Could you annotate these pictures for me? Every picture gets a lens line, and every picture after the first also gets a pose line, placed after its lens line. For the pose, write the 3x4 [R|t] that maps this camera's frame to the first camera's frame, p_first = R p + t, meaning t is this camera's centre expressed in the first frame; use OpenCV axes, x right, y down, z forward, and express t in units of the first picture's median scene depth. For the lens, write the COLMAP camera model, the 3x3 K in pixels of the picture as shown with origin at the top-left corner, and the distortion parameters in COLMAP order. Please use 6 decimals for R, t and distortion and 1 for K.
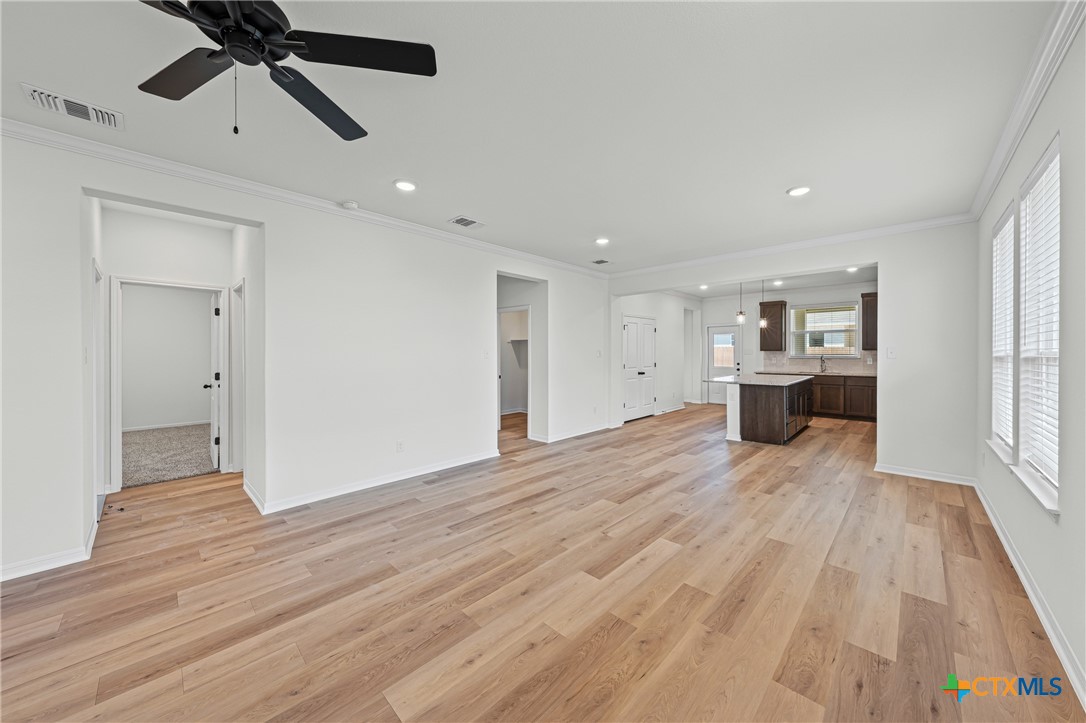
lens RADIAL K [[384.7, 0, 543.0], [0, 384.7, 352.5], [0, 0, 1]] dist [-0.001021, -0.000056]
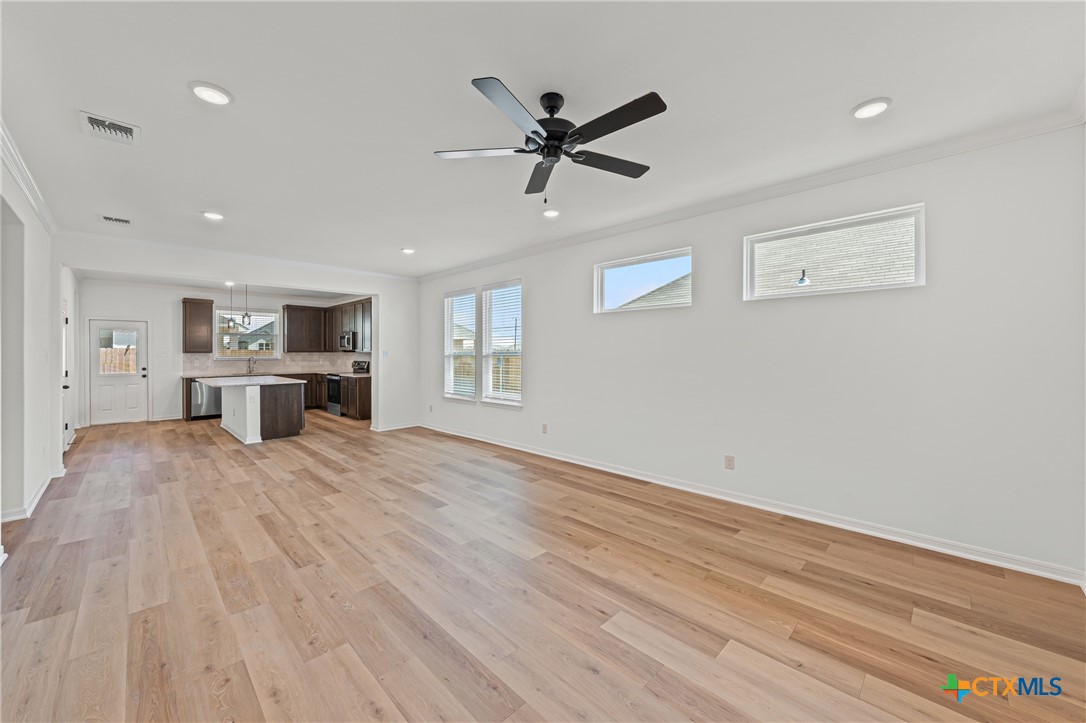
lens RADIAL K [[413.1, 0, 546.5], [0, 413.1, 353.9], [0, 0, 1]] dist [-0.000190, 0.000196]
pose [[0.009695, -0.002712, 0.999949, -1.096537], [0.004905, 0.999984, 0.002664, -0.000272], [-0.999941, 0.004879, 0.009708, 0.454042]]
